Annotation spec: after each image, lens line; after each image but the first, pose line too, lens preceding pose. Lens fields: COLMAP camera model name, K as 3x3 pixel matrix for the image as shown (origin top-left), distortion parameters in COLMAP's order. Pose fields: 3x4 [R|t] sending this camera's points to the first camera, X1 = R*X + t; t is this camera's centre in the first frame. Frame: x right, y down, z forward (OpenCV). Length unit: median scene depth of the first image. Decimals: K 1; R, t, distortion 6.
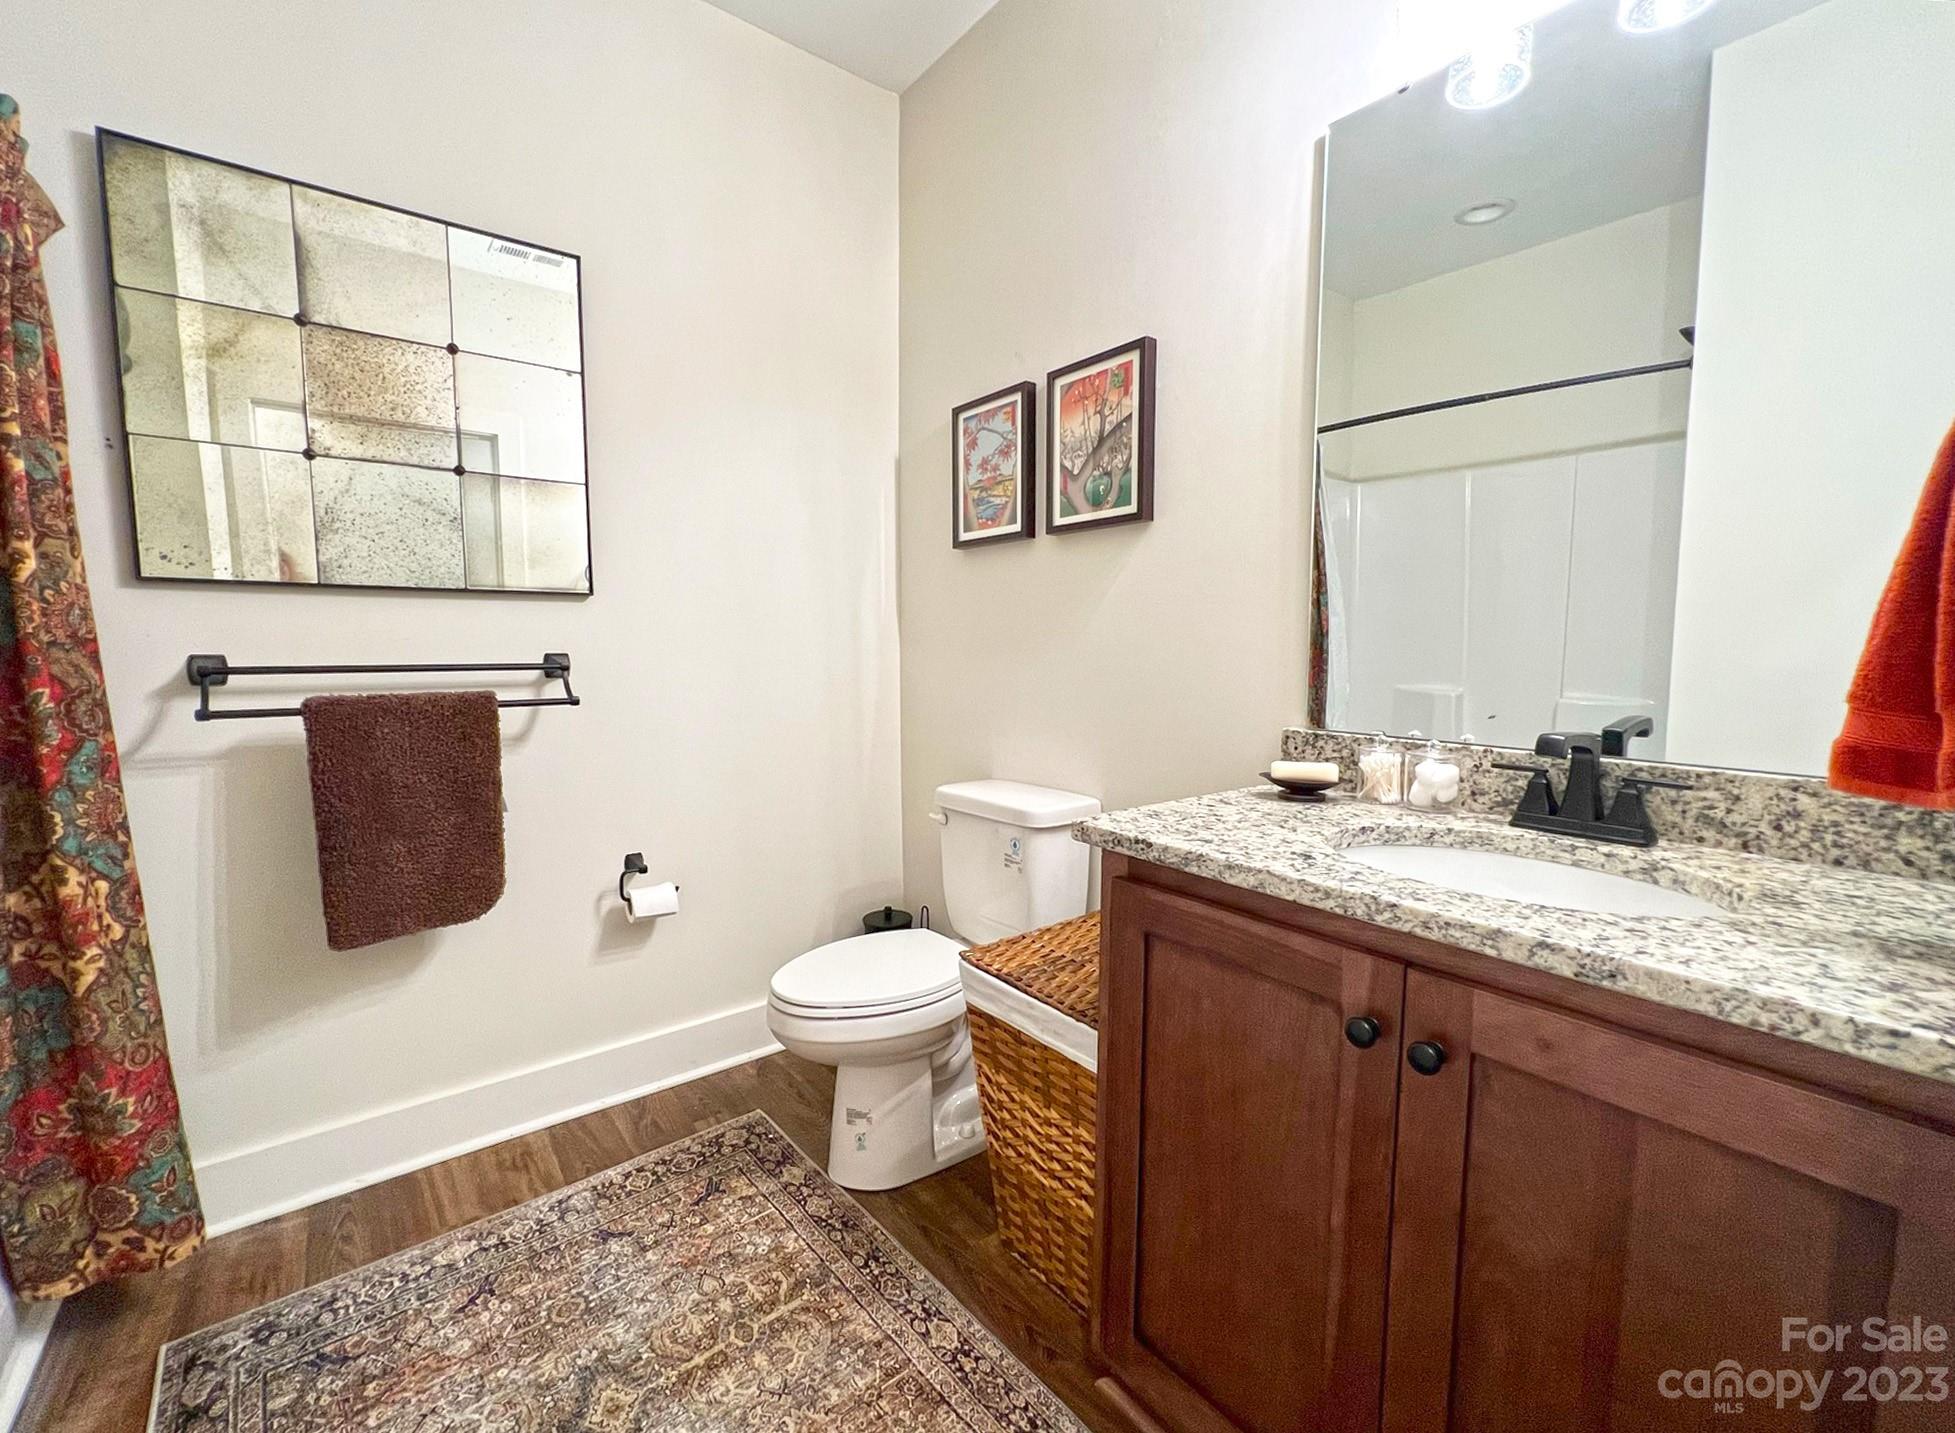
lens RADIAL K [[824.0, 0, 975.0], [0, 824.0, 718.3], [0, 0, 1]] dist [0.002694, -0.000085]
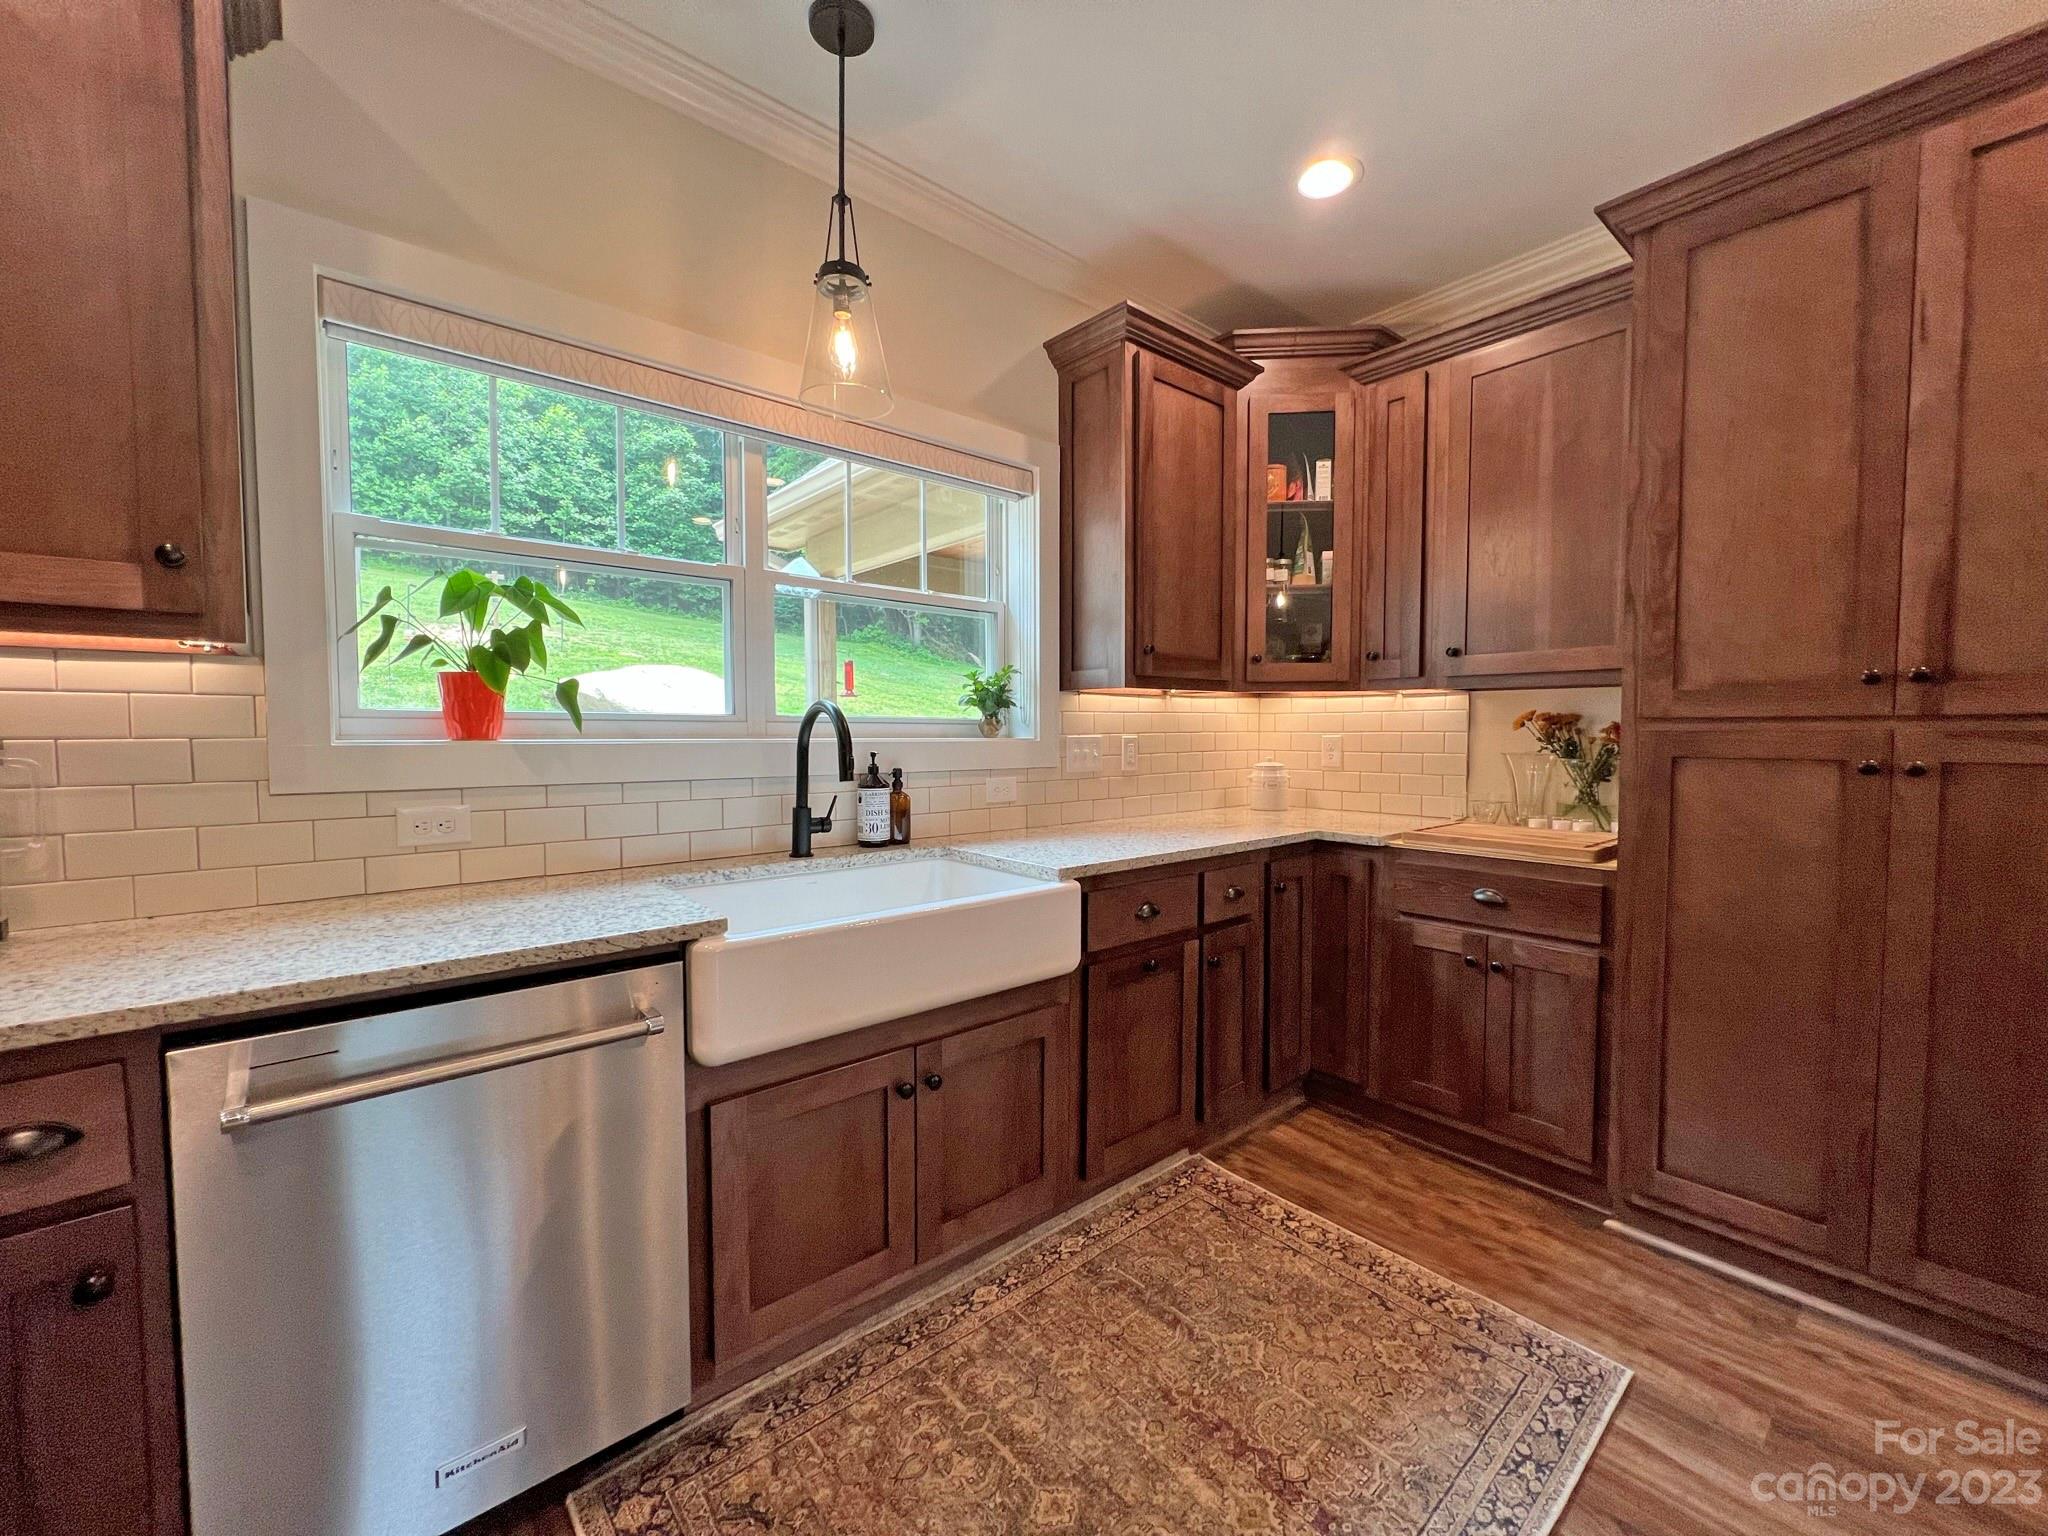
lens RADIAL K [[818.3, 0, 1031.1], [0, 818.3, 771.0], [0, 0, 1]] dist [-0.002342, -0.000120]
pose [[-0.023139, -0.045641, 0.998690, -1.109965], [0.088141, 0.994974, 0.047513, -0.115465], [-0.995839, 0.089125, -0.019000, 0.749425]]
